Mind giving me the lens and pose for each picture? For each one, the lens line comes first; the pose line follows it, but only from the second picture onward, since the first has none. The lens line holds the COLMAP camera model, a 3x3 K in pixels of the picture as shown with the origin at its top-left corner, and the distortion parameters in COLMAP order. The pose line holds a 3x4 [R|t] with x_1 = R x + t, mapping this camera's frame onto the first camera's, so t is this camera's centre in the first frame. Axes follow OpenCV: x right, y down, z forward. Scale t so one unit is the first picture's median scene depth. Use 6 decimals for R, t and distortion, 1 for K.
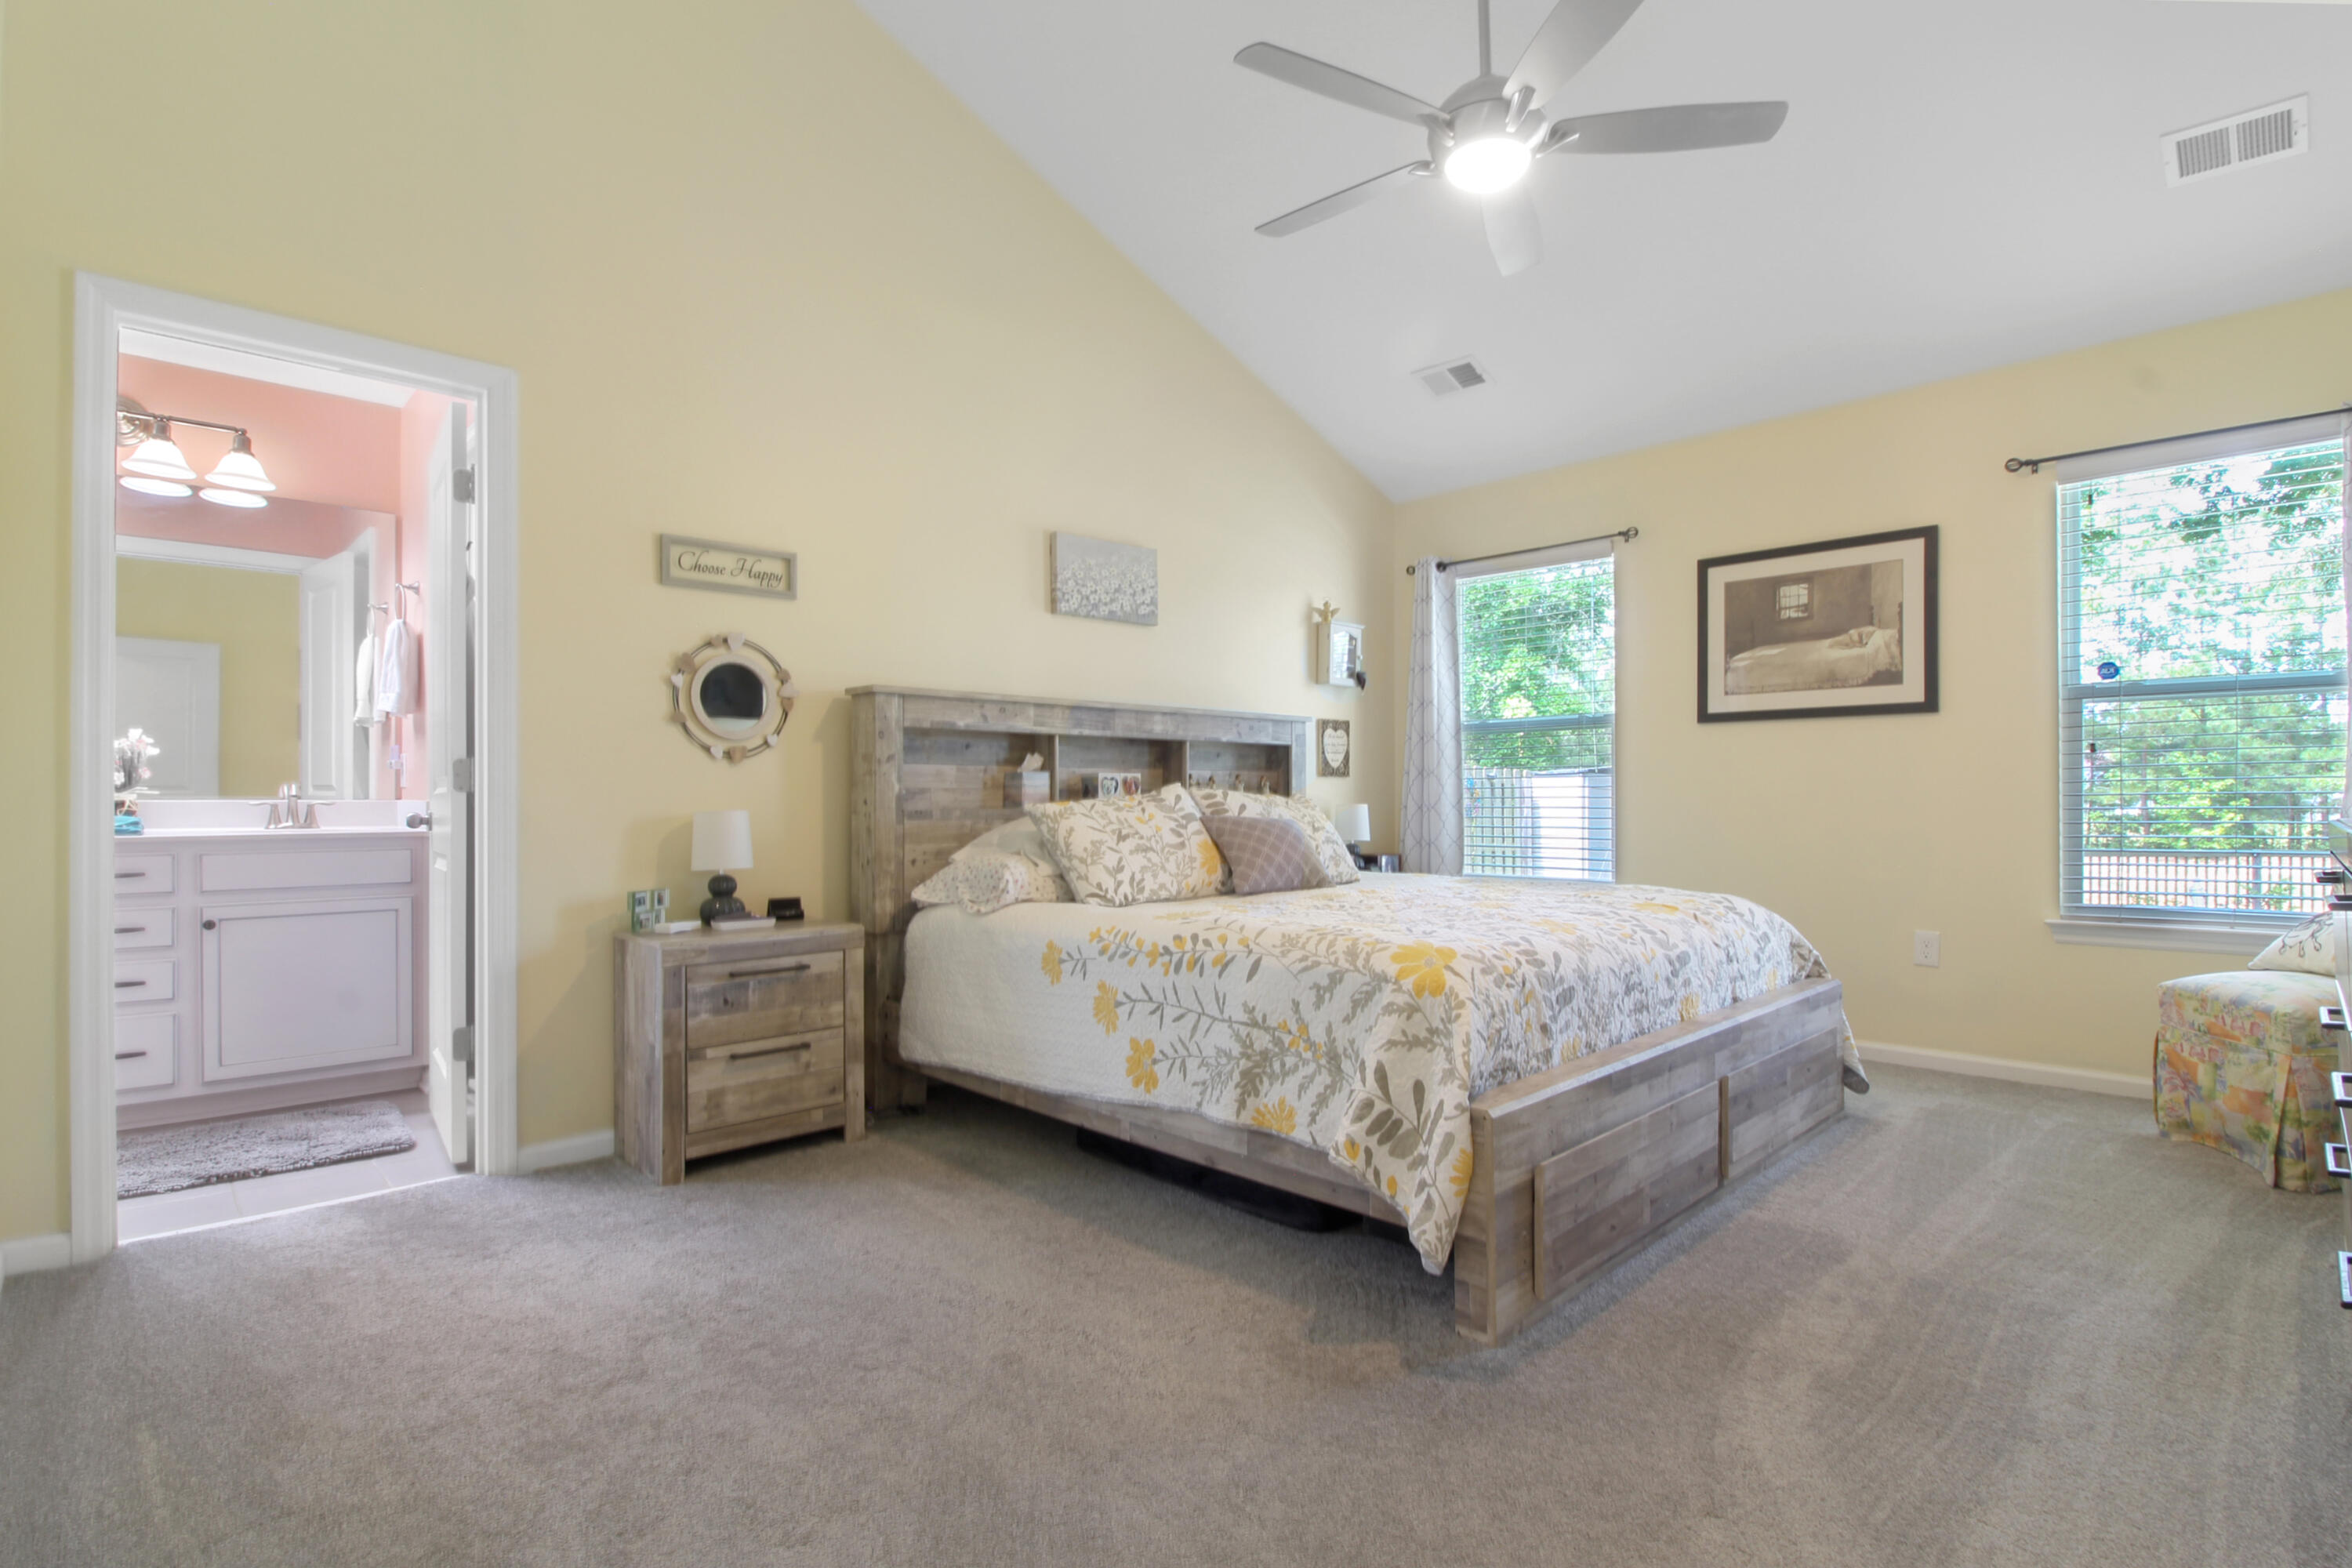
lens RADIAL K [[1149.5, 0, 1171.5], [0, 1149.5, 798.1], [0, 0, 1]] dist [-0.010410, -0.004927]
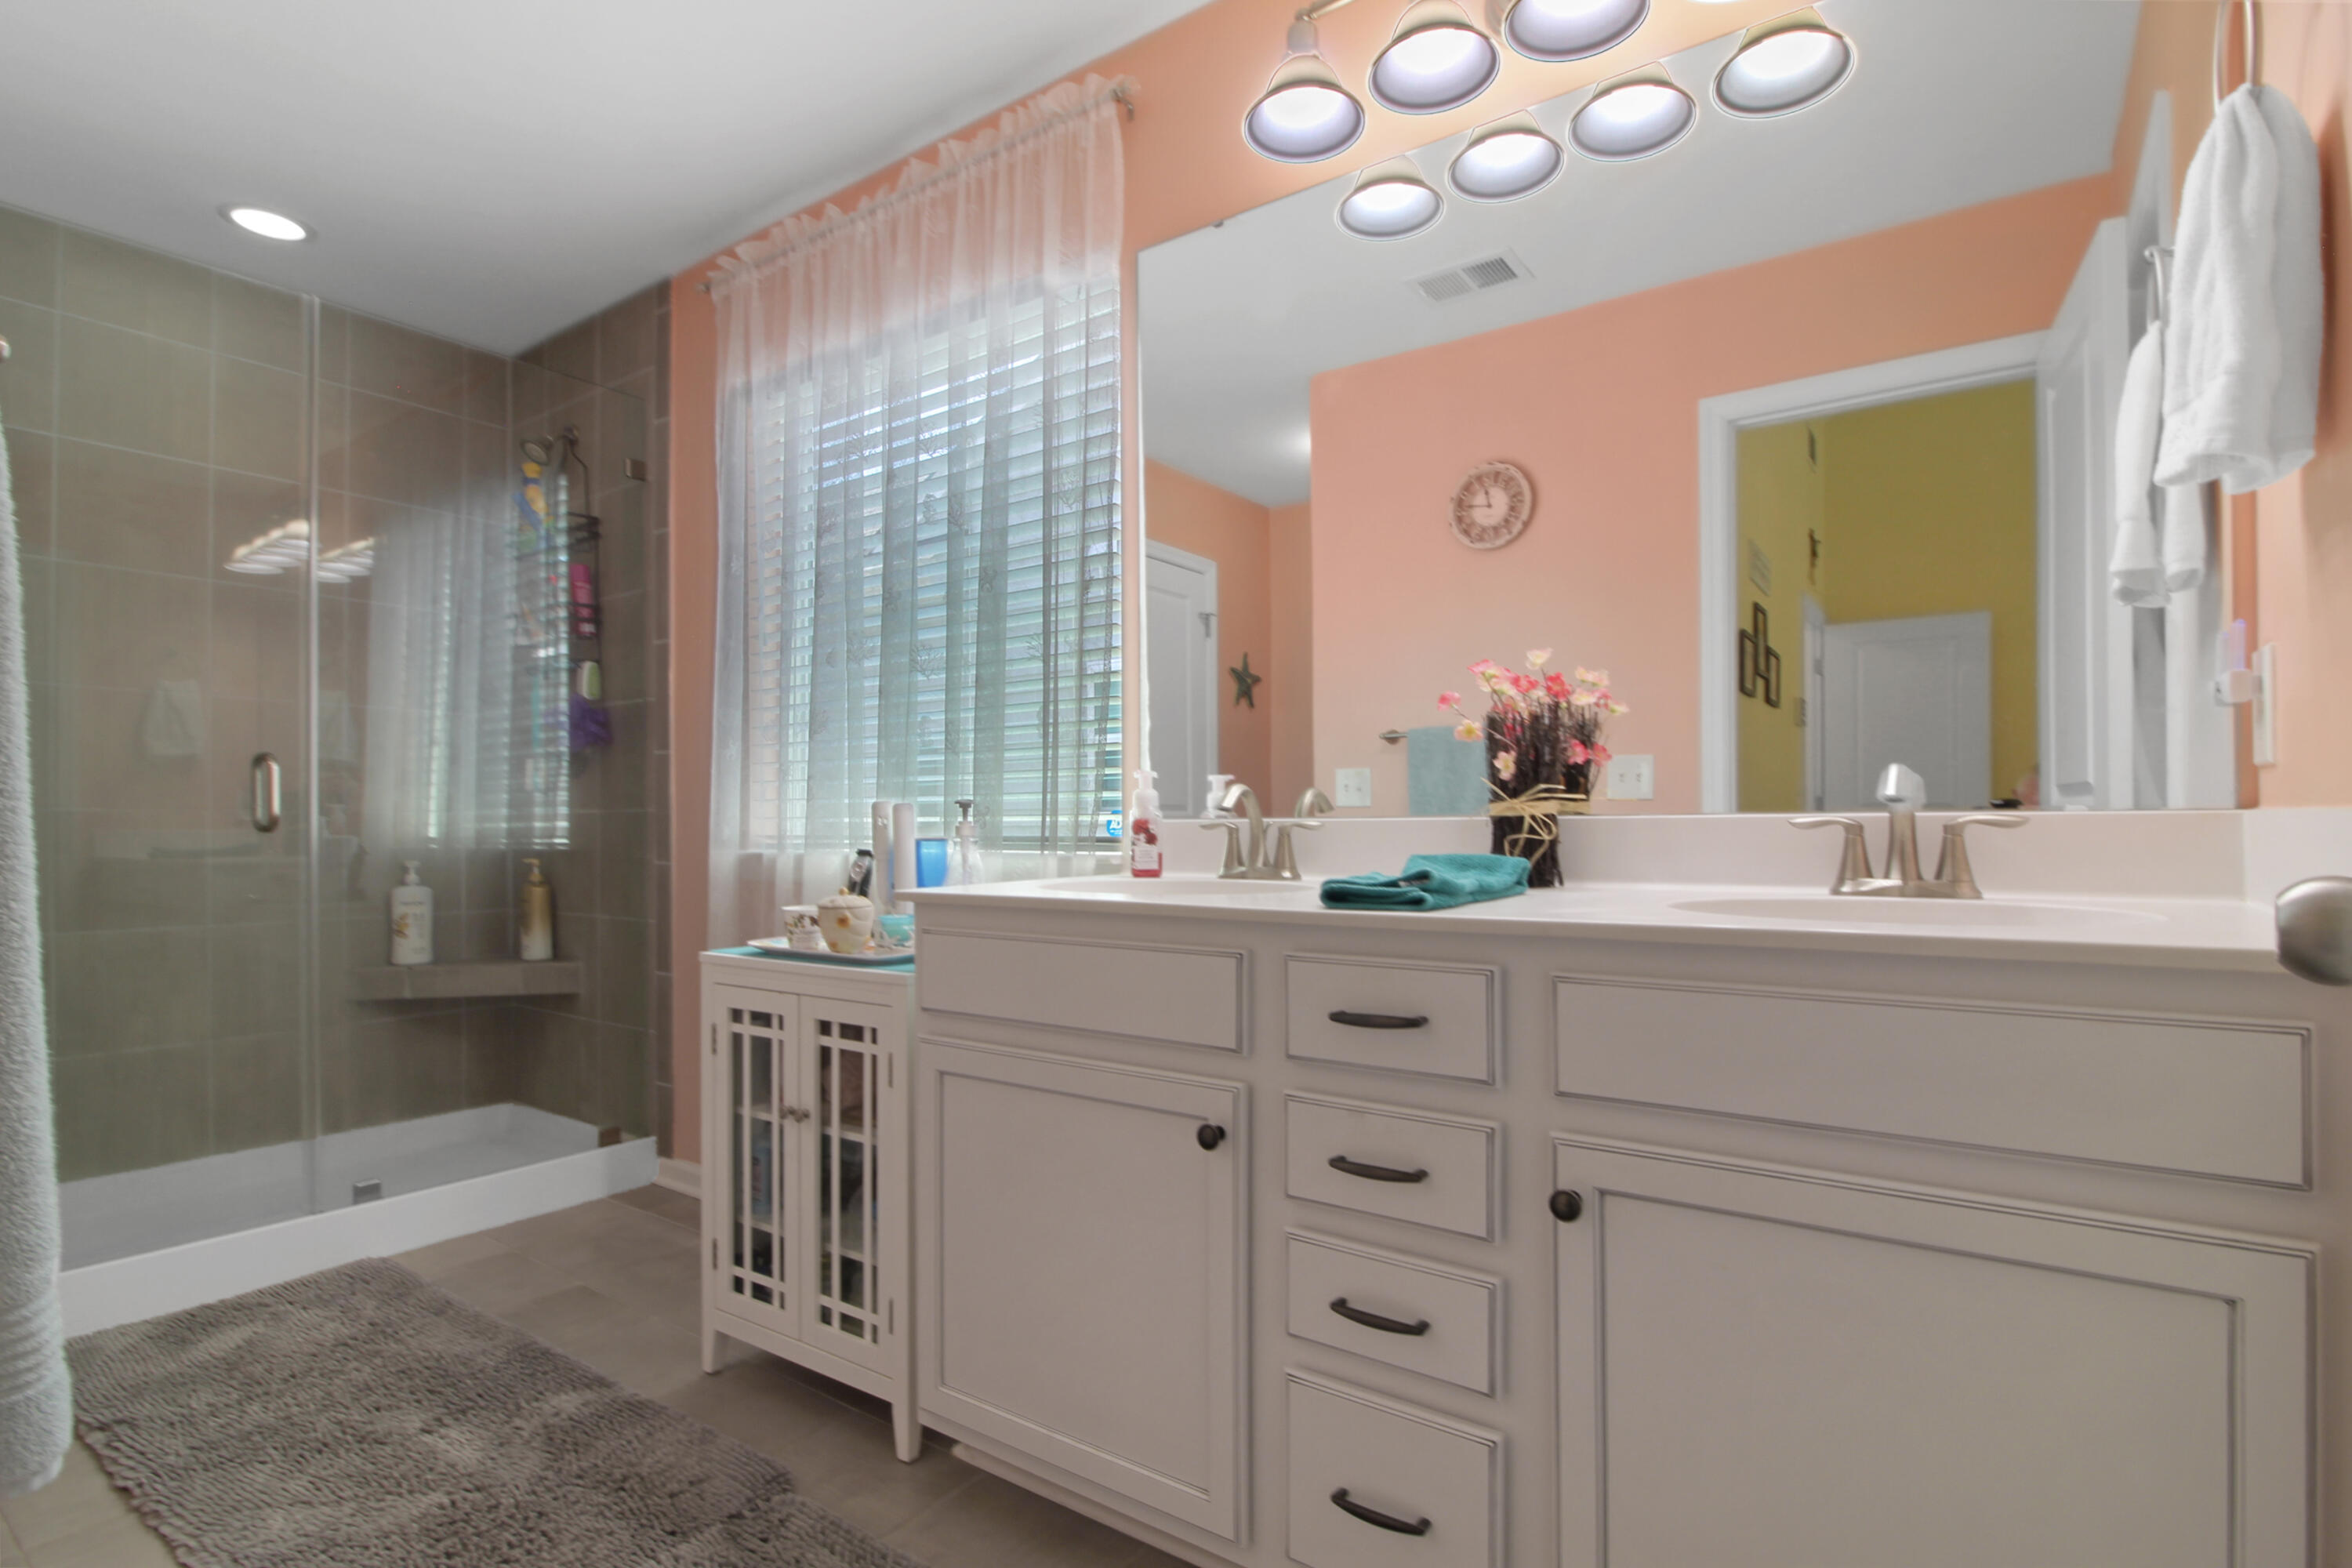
lens RADIAL K [[1149.5, 0, 1169.2], [0, 1149.5, 806.4], [0, 0, 1]] dist [-0.010410, -0.004927]
pose [[0.187424, -0.011438, -0.982213, -0.478528], [0.006239, 0.999926, -0.010454, 0.001882], [0.982259, -0.004169, 0.187481, 0.725106]]
